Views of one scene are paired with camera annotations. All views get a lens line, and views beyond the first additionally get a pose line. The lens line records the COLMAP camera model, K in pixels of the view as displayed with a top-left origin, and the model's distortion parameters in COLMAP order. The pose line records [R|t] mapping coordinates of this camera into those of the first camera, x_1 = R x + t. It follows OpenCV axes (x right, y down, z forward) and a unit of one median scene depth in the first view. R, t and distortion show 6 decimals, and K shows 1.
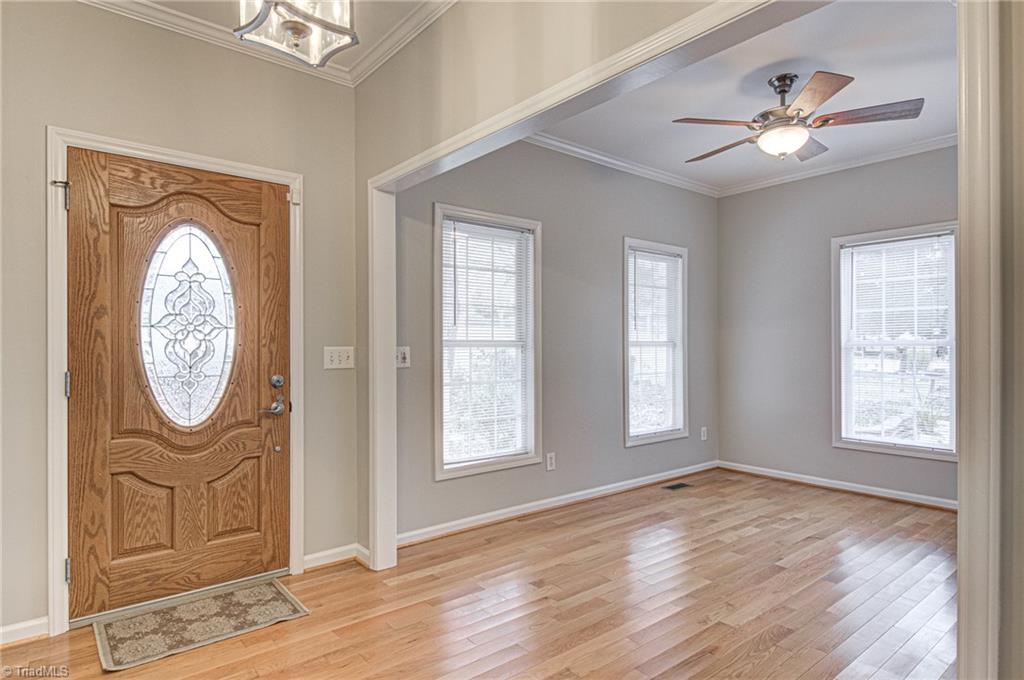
lens RADIAL K [[559.9, 0, 514.2], [0, 559.9, 344.9], [0, 0, 1]] dist [0.003252, -0.000990]
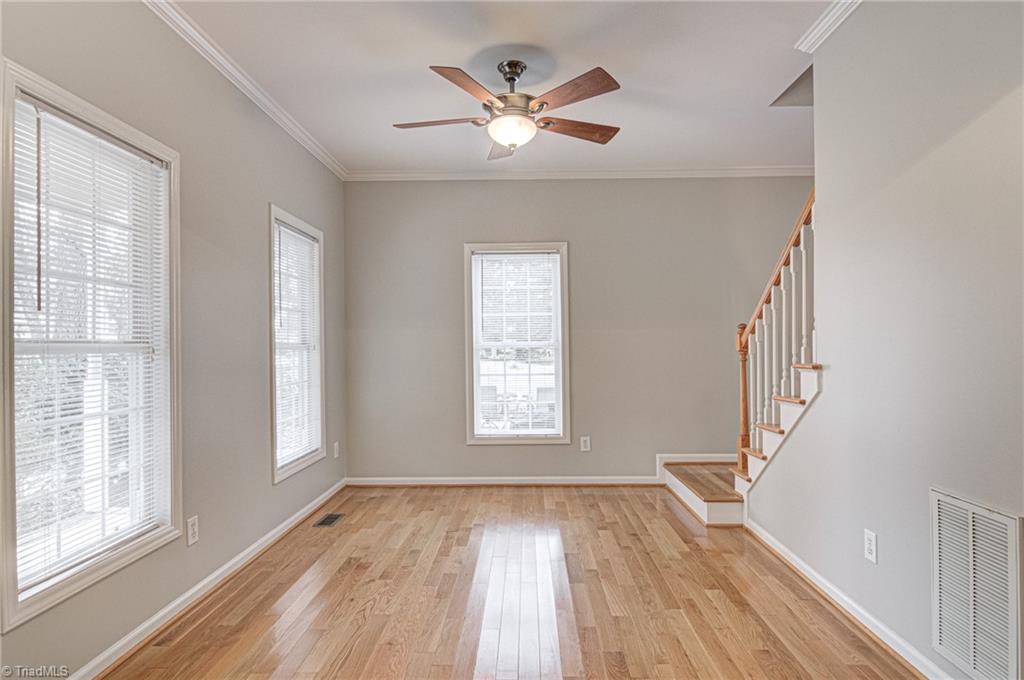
lens RADIAL K [[559.9, 0, 514.2], [0, 559.9, 344.9], [0, 0, 1]] dist [0.003252, -0.000990]
pose [[0.642806, -0.002074, 0.766026, -0.189227], [0.003692, 0.999993, -0.000391, -0.002711], [-0.766020, 0.003080, 0.642809, 0.302602]]
